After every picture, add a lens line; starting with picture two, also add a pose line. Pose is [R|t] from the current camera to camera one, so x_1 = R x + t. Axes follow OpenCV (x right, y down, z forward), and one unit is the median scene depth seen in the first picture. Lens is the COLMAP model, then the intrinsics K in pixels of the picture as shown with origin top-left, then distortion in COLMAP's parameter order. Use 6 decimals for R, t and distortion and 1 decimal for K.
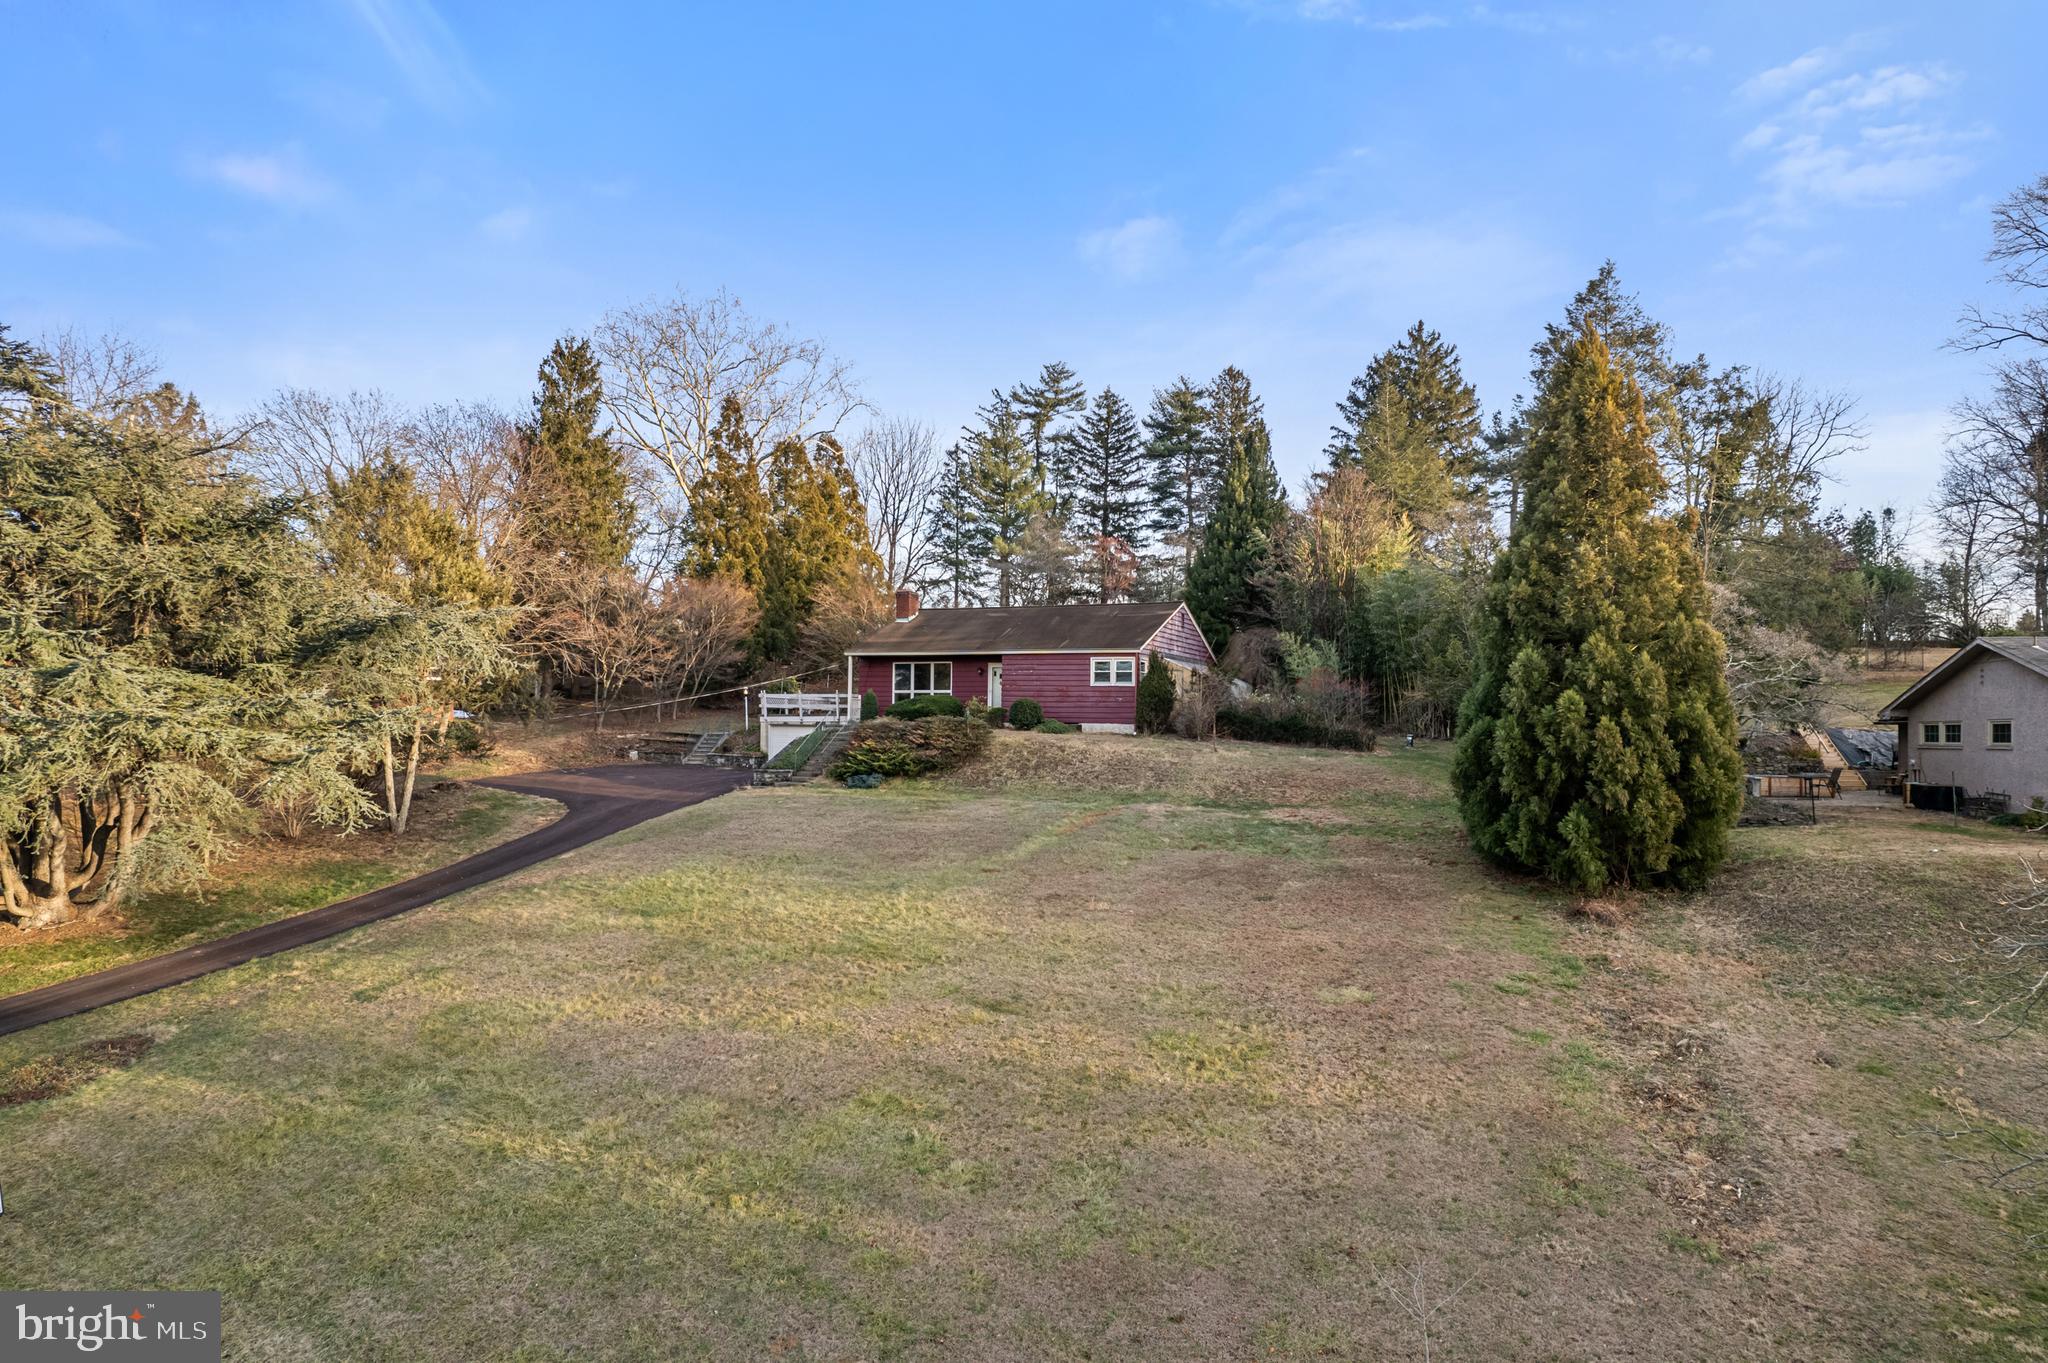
lens RADIAL K [[1345.4, 0, 1038.4], [0, 1345.4, 685.6], [0, 0, 1]] dist [-0.079050, 0.076929]
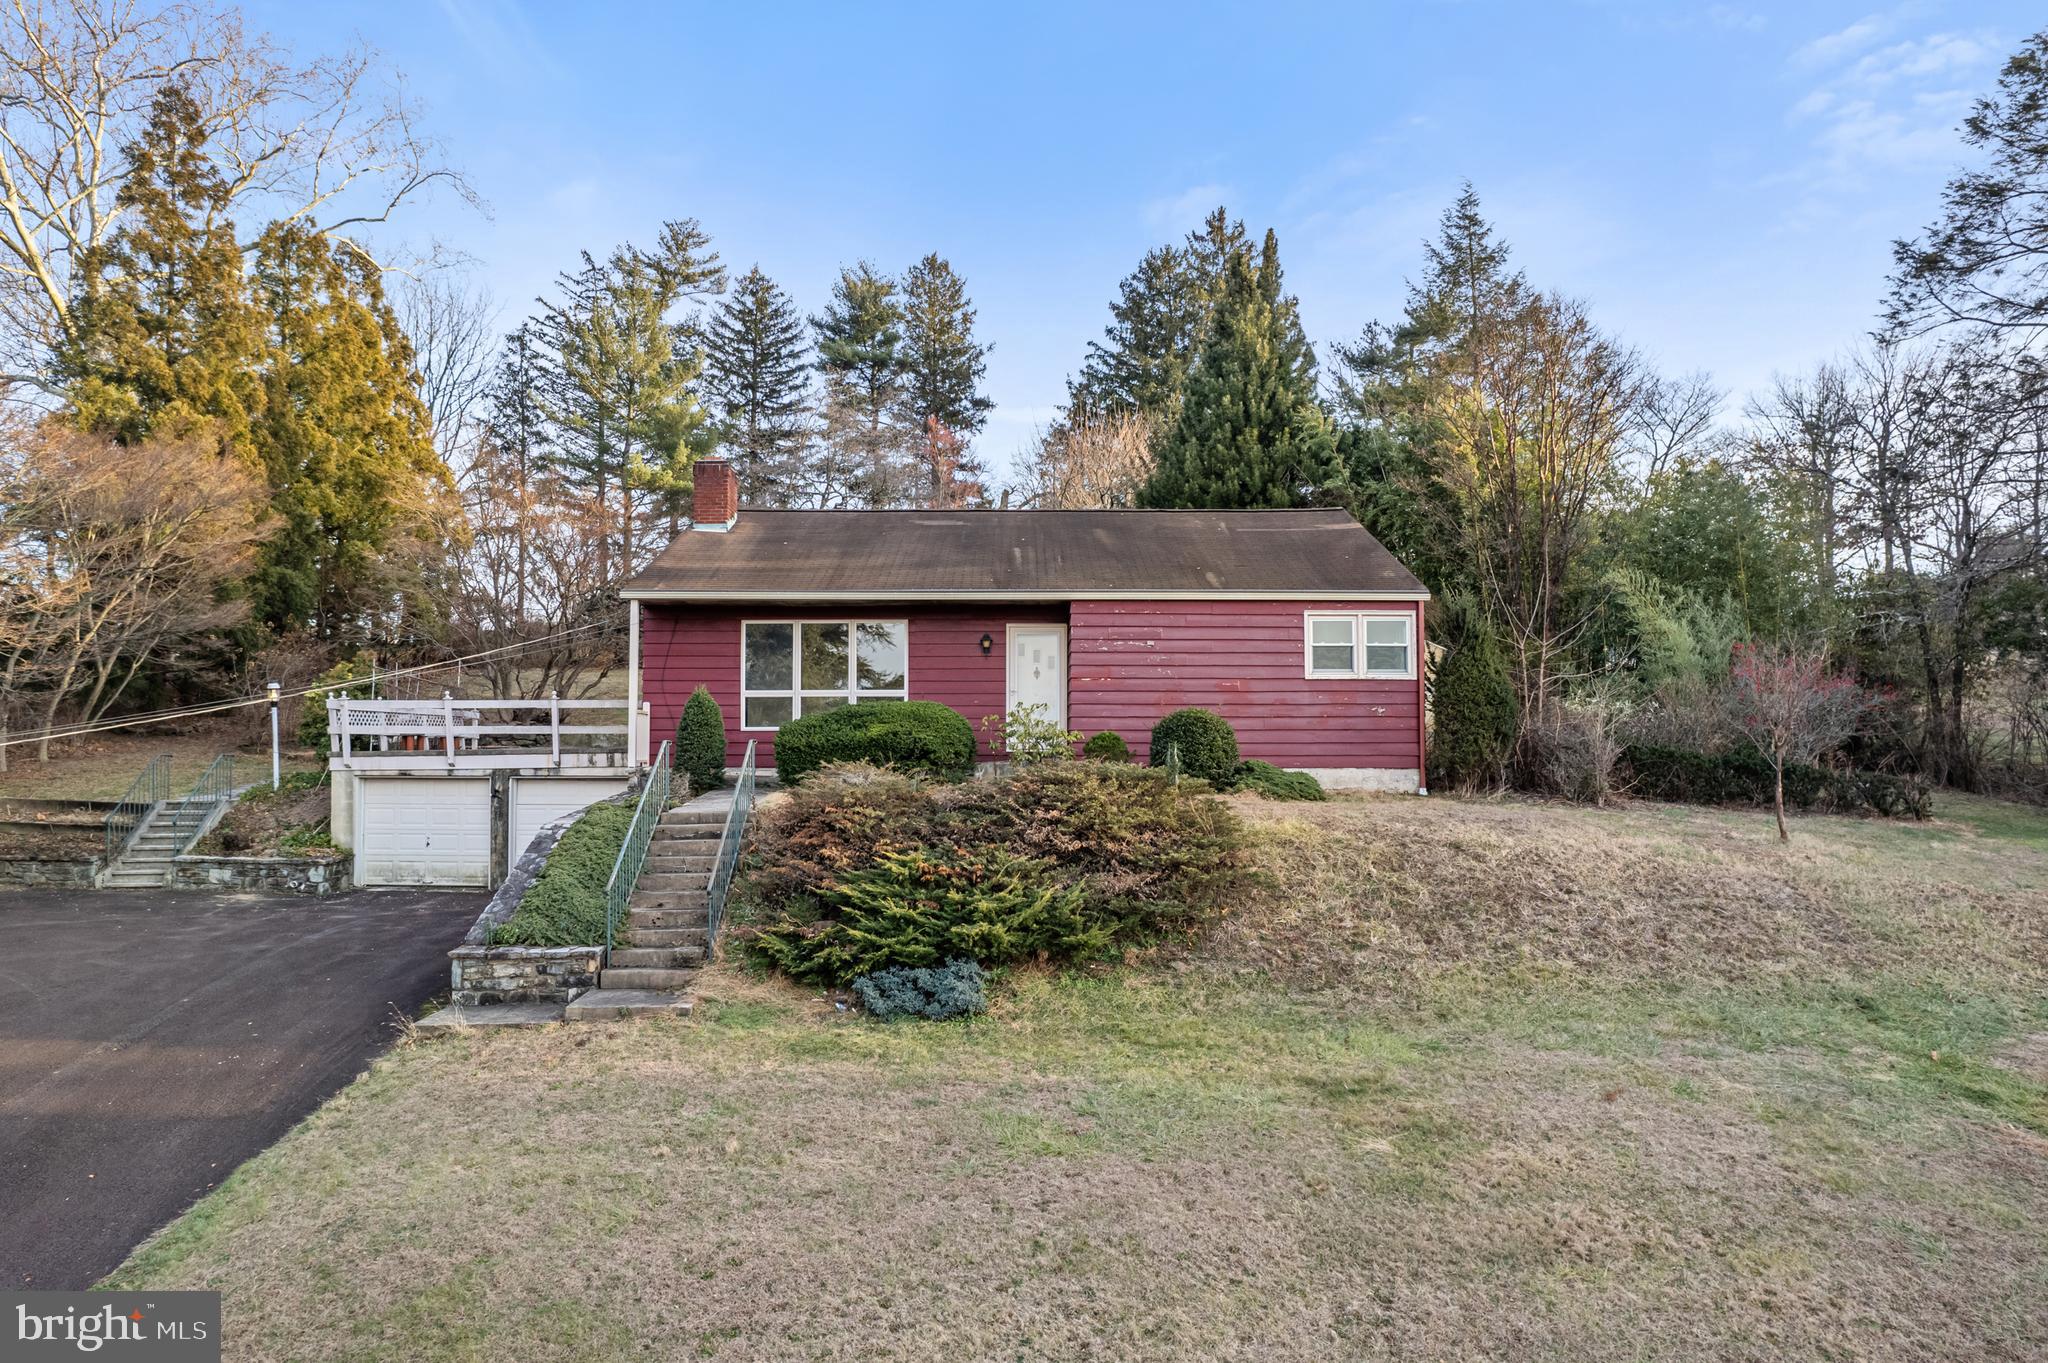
lens RADIAL K [[1345.4, 0, 1038.4], [0, 1345.4, 685.6], [0, 0, 1]] dist [-0.079050, 0.076929]
pose [[0.912174, 0.004451, 0.409778, -0.149910], [-0.000662, 0.999956, -0.009390, 0.004503], [-0.409802, 0.008294, 0.912137, 0.470523]]
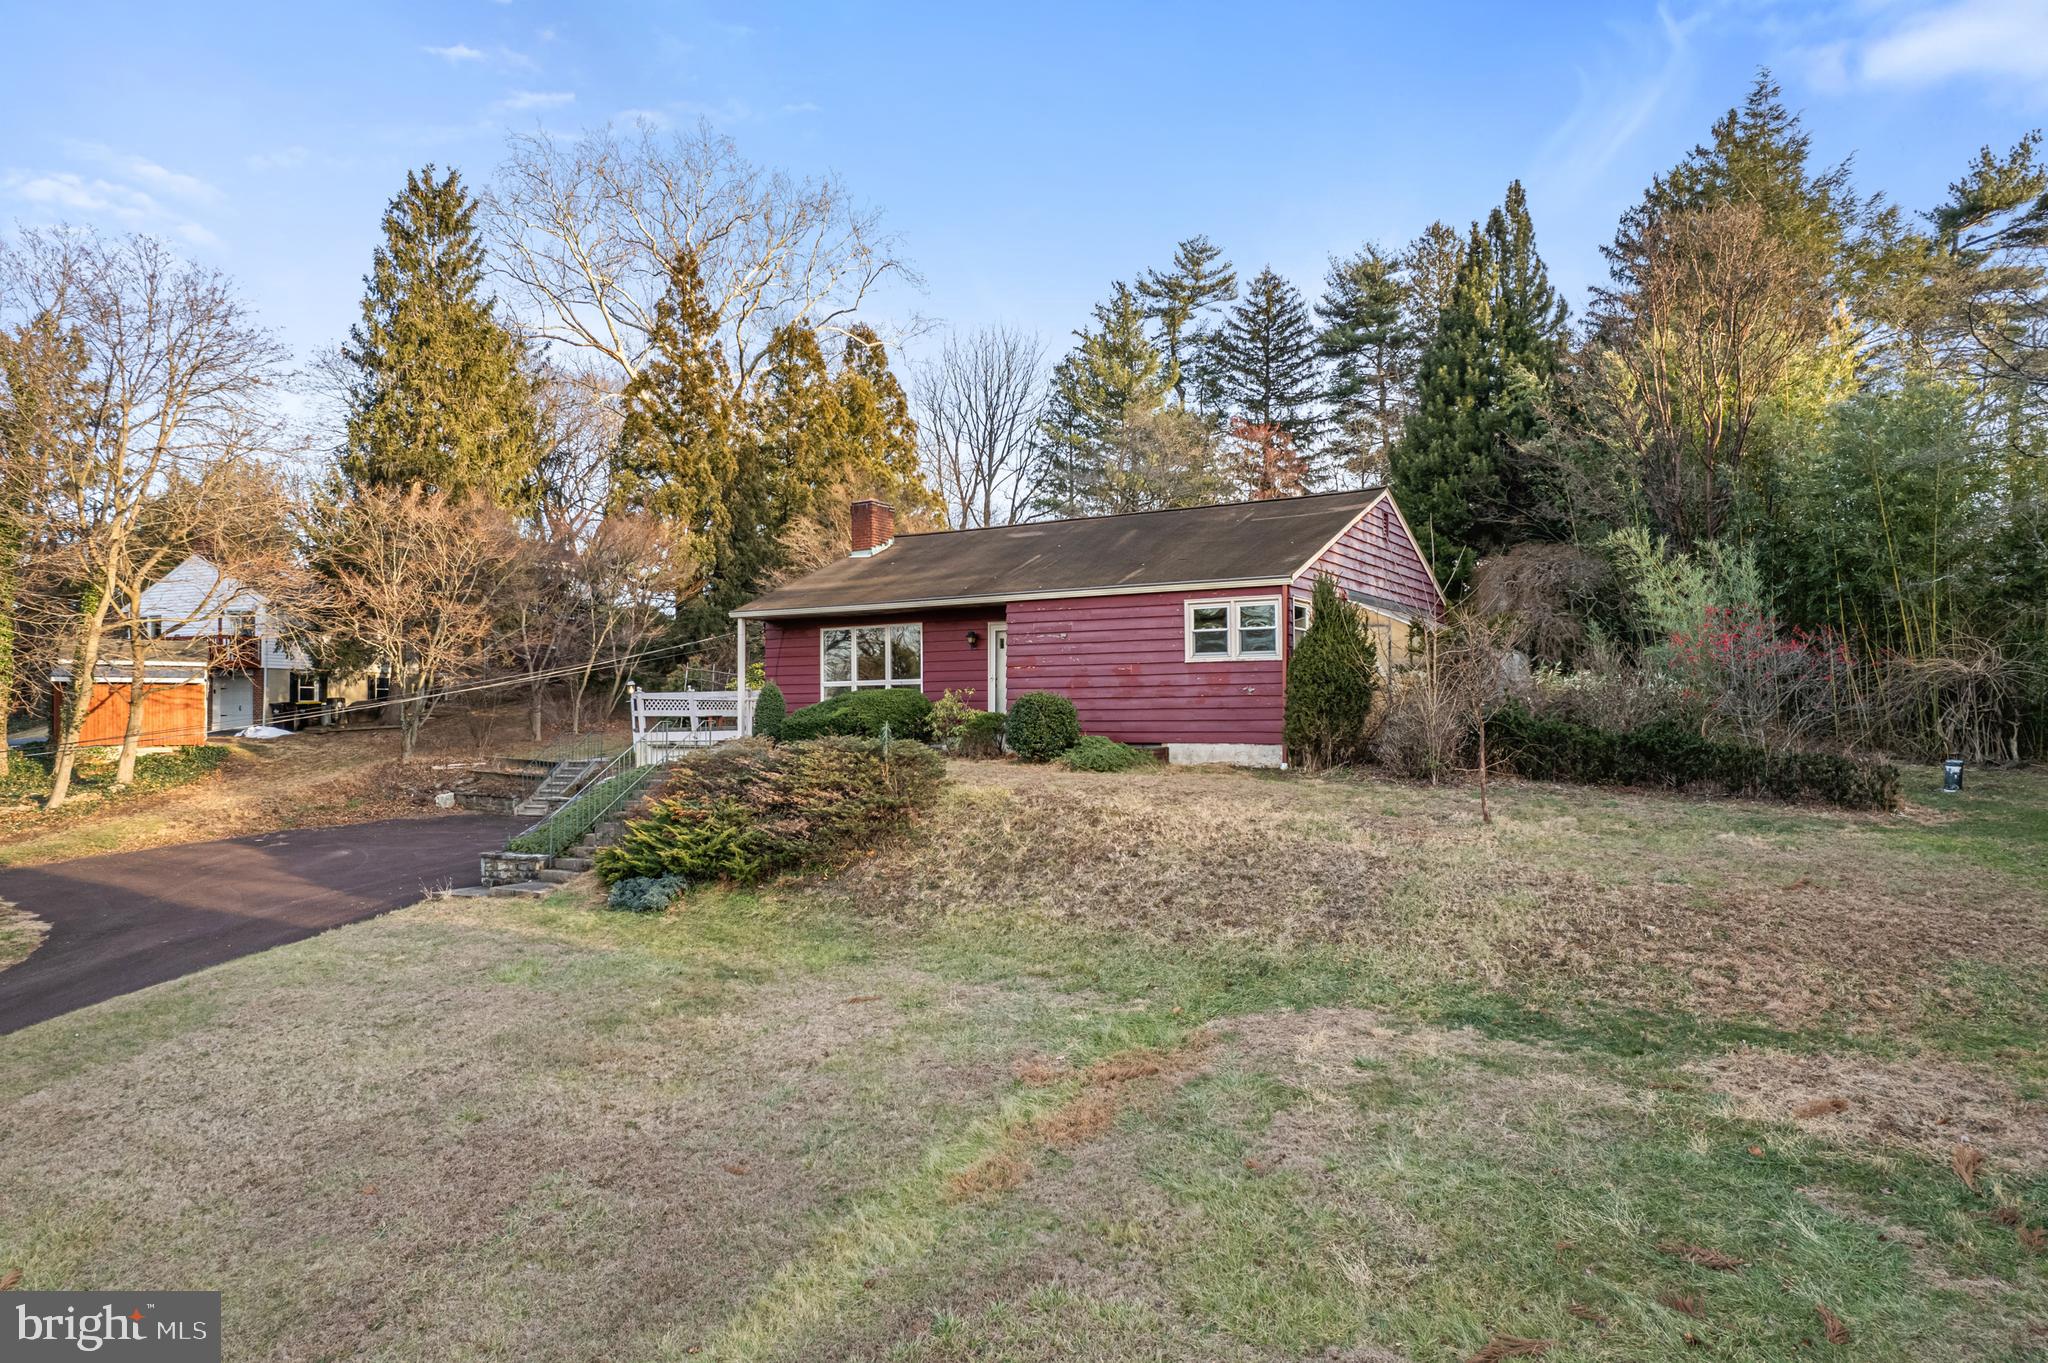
lens RADIAL K [[1329.5, 0, 1024.0], [0, 1329.5, 681.5], [0, 0, 1]] dist [-0.059464, 0.037053]
pose [[0.988120, -0.023089, -0.151937, 0.038177], [0.023786, 0.999713, 0.002770, 0.003009], [0.151829, -0.006351, 0.988386, 0.390837]]
